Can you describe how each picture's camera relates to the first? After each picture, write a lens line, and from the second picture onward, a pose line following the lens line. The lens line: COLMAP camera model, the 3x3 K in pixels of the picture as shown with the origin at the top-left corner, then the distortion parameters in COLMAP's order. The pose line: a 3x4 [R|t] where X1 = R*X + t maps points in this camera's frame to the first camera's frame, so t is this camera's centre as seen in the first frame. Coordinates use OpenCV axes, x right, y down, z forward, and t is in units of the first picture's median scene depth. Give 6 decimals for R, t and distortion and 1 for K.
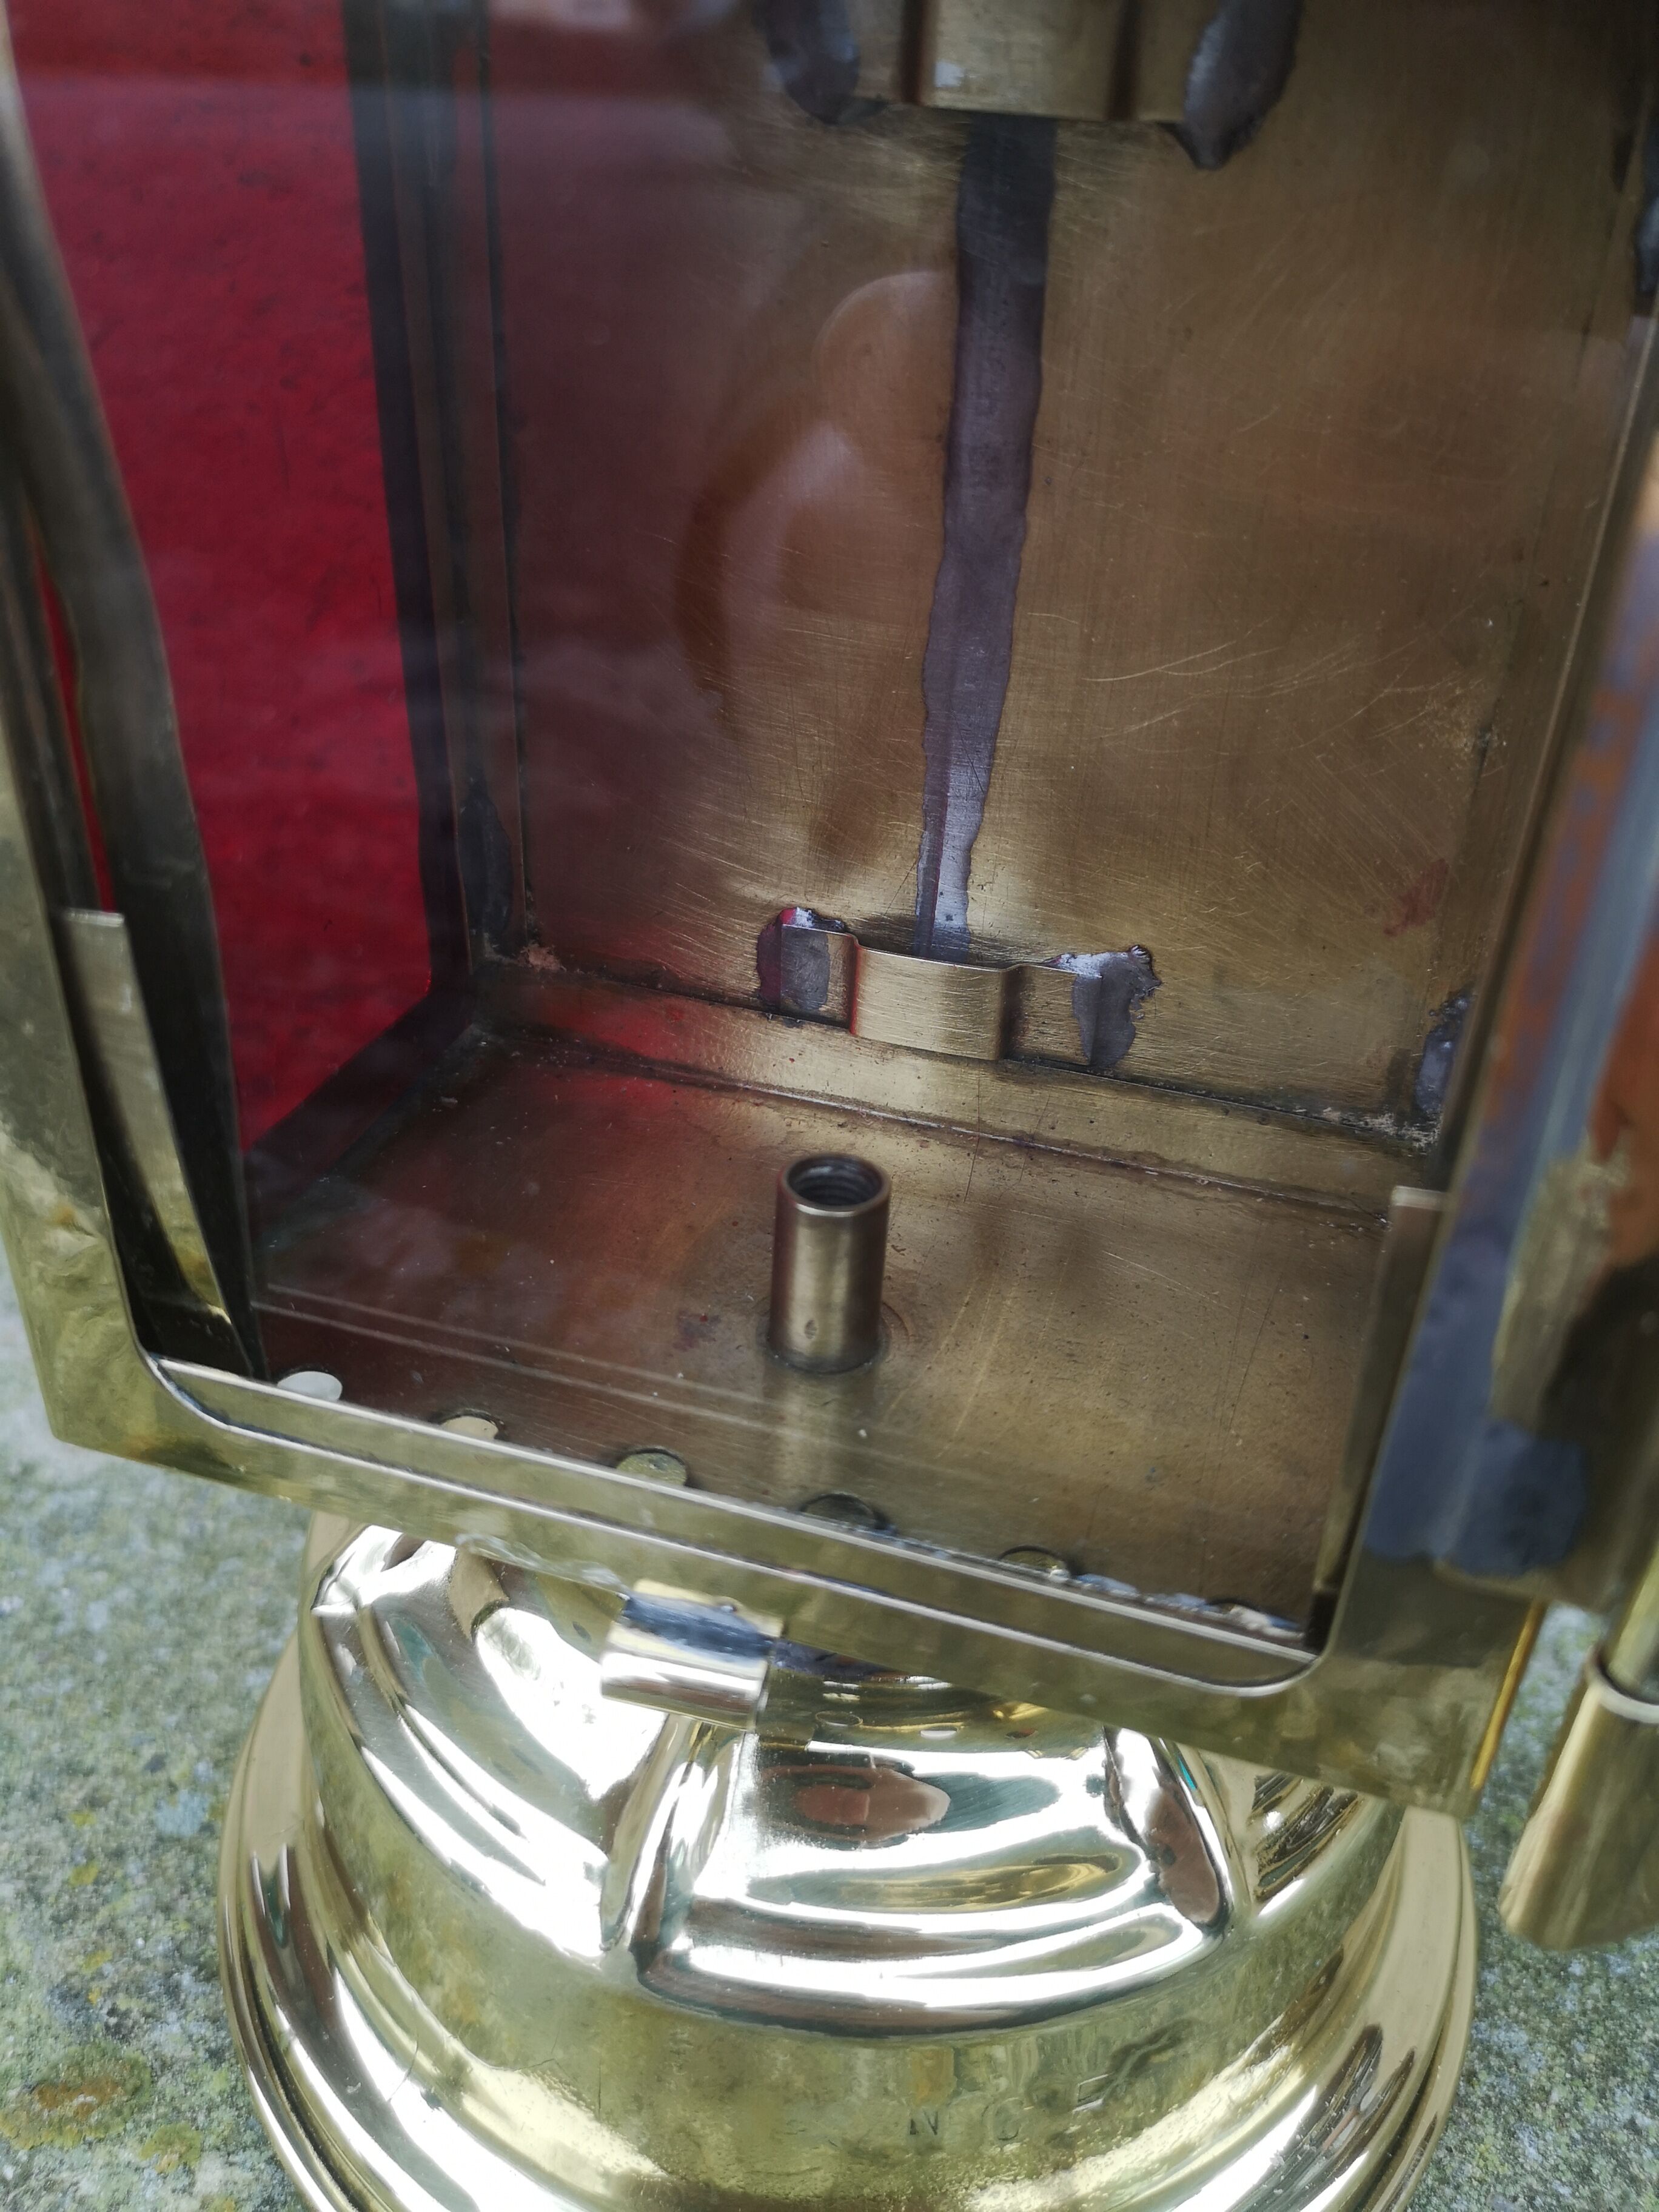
lens RADIAL K [[1756.4, 0, 829.5], [0, 1756.4, 1106.0], [0, 0, 1]] dist [0.032840, -0.077625]
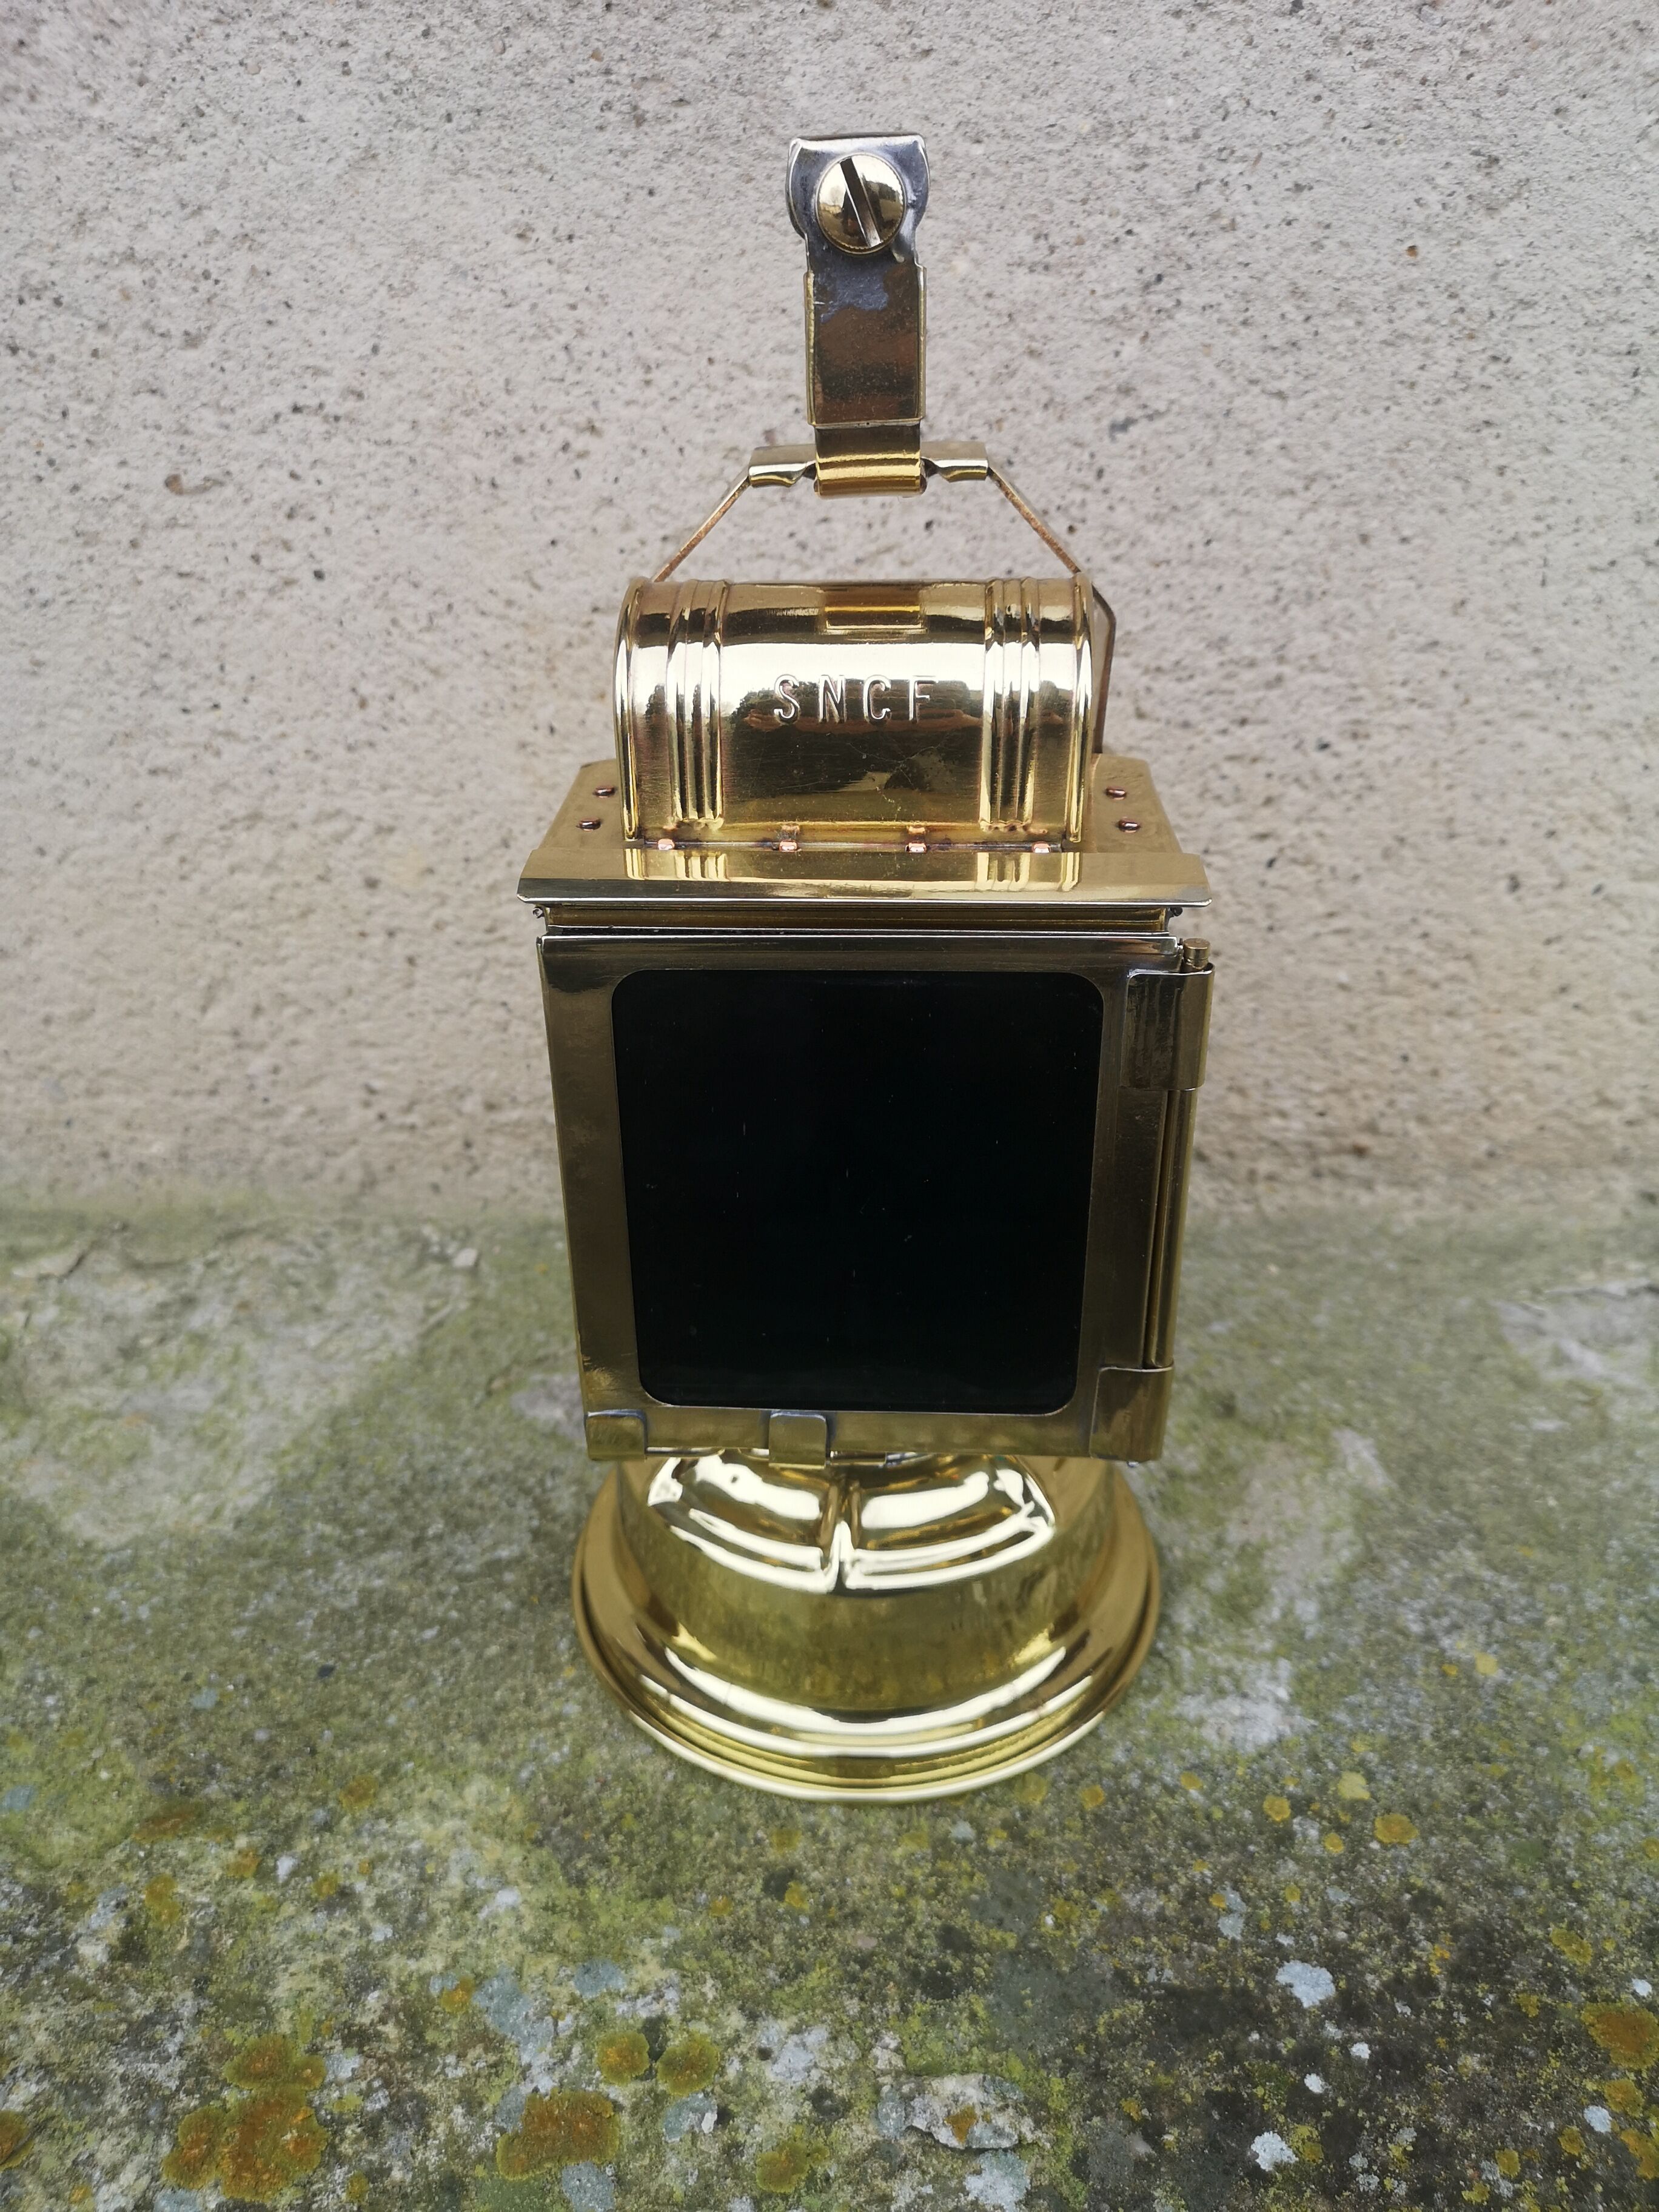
lens RADIAL K [[1732.0, 0, 838.5], [0, 1732.0, 1108.9], [0, 0, 1]] dist [0.038030, -0.043569]
pose [[0.991998, -0.081839, 0.096136, 0.231400], [0.088558, 0.993759, -0.067832, -0.060665], [-0.089985, 0.075803, 0.993054, -1.224730]]
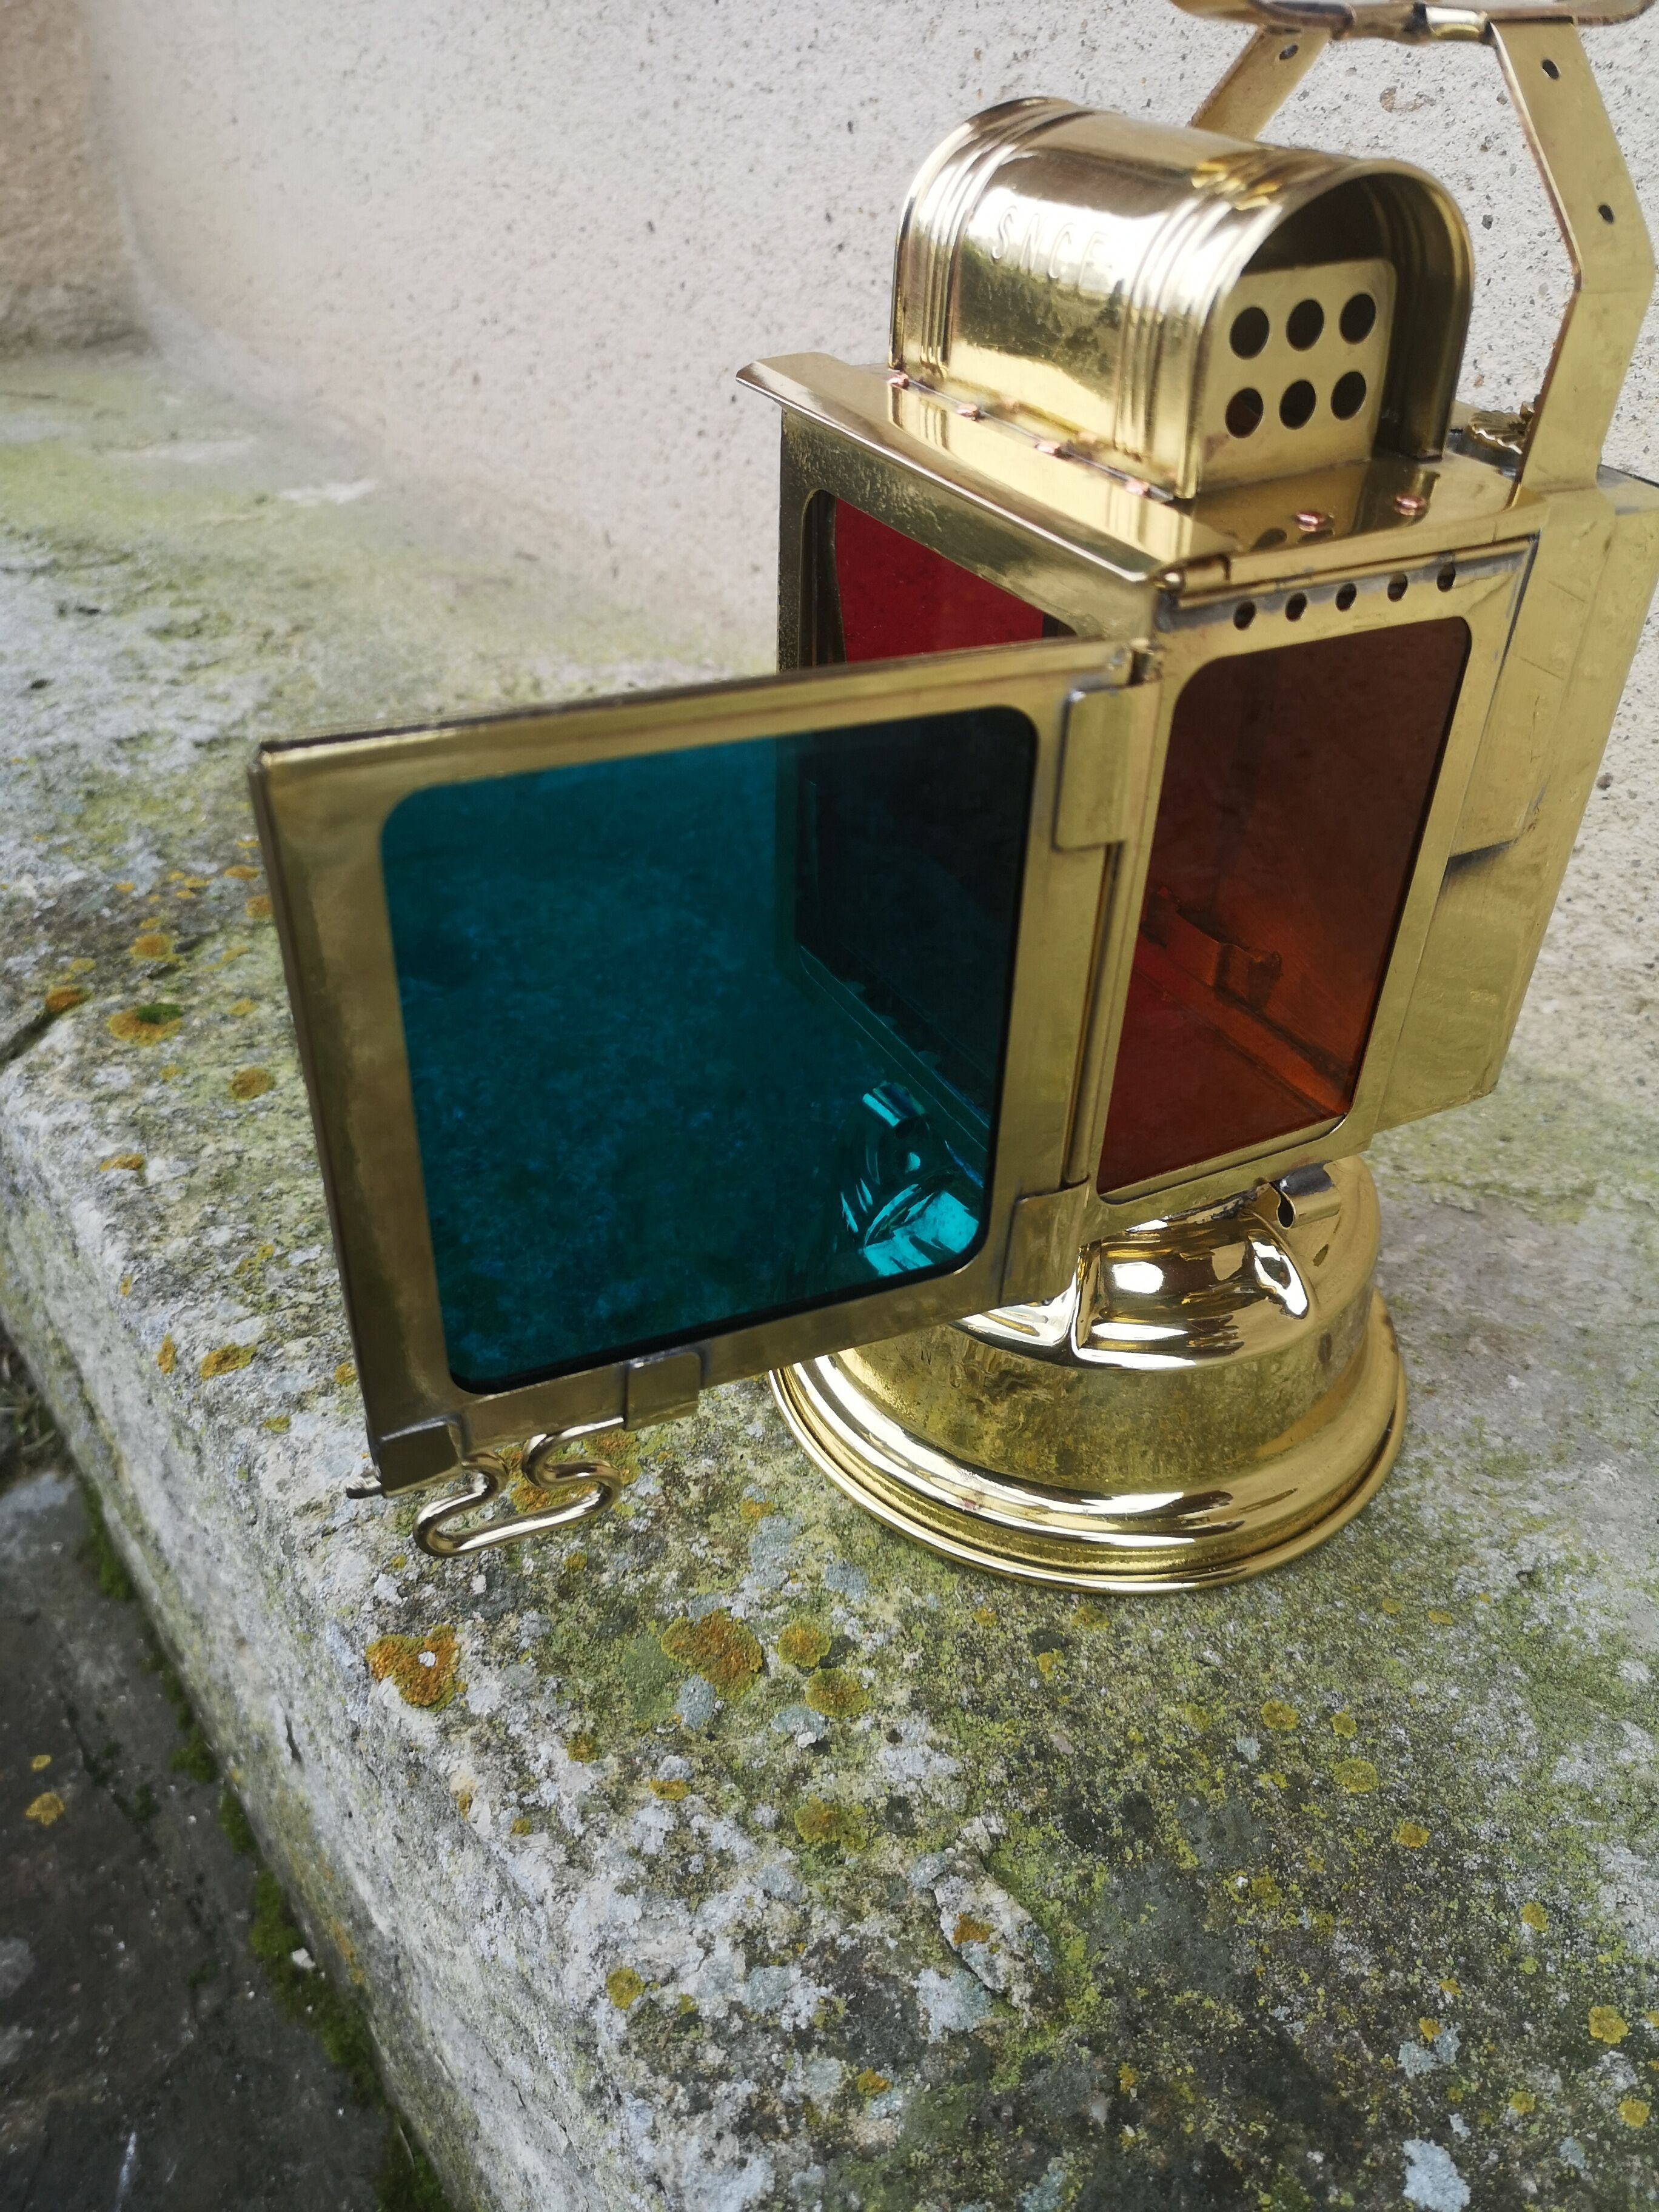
lens RADIAL K [[1712.3, 0, 839.0], [0, 1712.3, 1104.5], [0, 0, 1]] dist [0.043003, -0.051092]
pose [[0.718912, 0.387990, -0.576740, 0.982124], [-0.378677, 0.914397, 0.143118, -0.022193], [0.582897, 0.115509, 0.804294, -0.829365]]
